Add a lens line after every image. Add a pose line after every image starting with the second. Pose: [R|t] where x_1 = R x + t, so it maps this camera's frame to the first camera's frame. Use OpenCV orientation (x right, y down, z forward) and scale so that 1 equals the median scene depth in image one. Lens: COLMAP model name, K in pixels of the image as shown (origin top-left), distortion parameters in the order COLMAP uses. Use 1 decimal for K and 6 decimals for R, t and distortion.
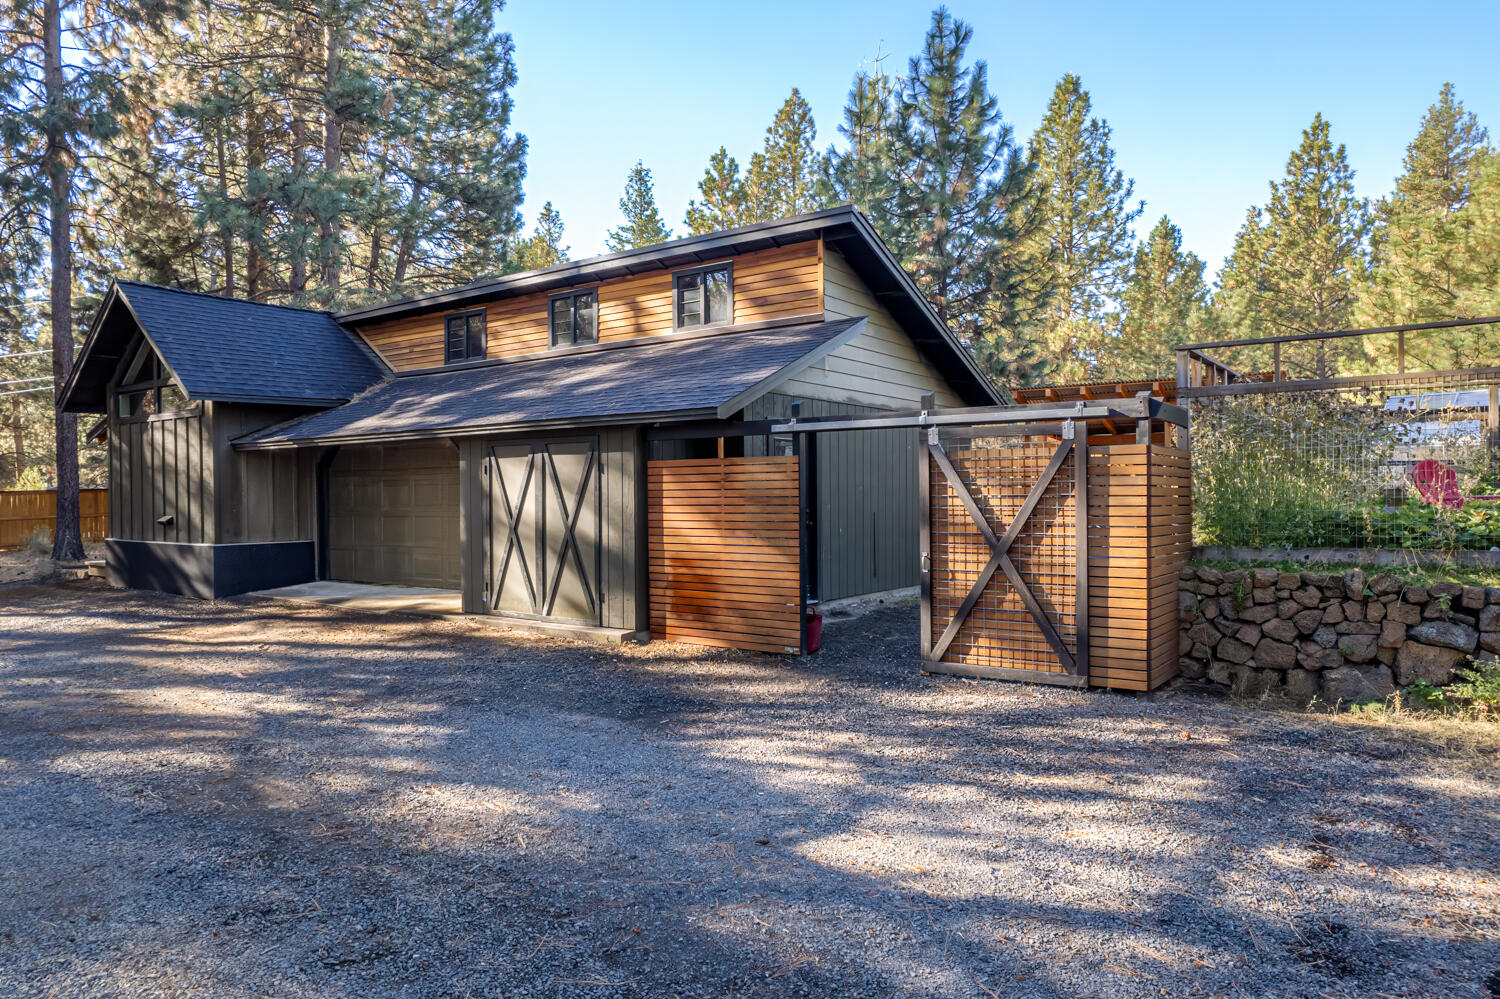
lens RADIAL K [[976.0, 0, 753.7], [0, 976.0, 499.6], [0, 0, 1]] dist [-0.063075, 0.047659]
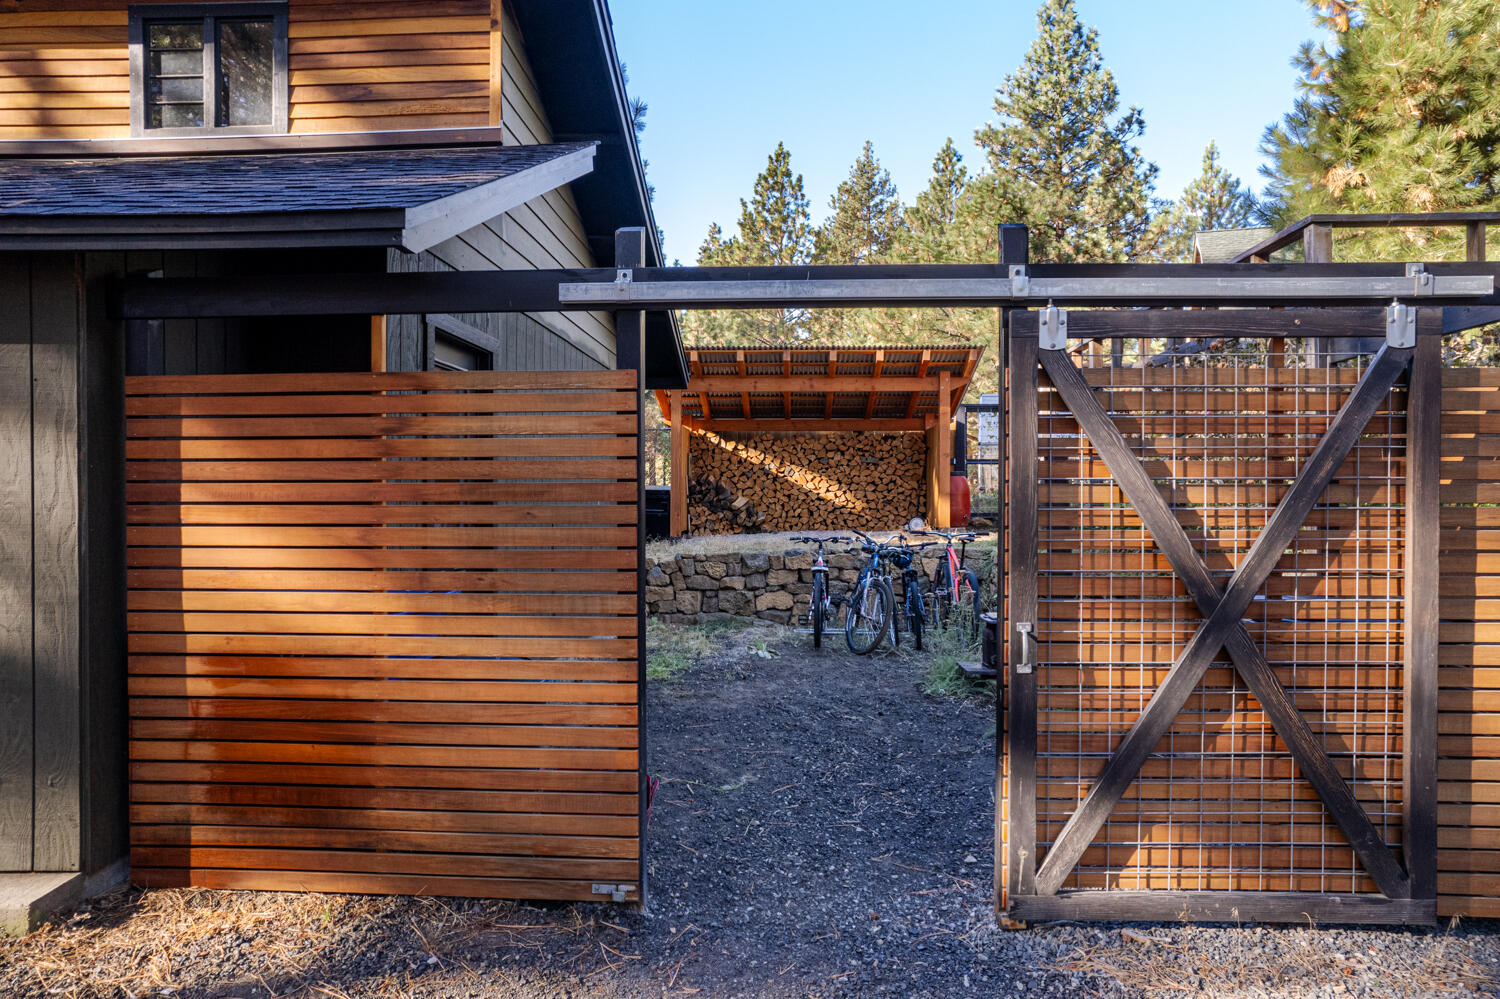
lens RADIAL K [[976.0, 0, 755.6], [0, 976.0, 502.2], [0, 0, 1]] dist [-0.063075, 0.047659]
pose [[0.840379, 0.003873, 0.541986, -0.106150], [-0.003416, 0.999992, -0.001849, 0.005419], [-0.541989, -0.000297, 0.840386, 0.600571]]
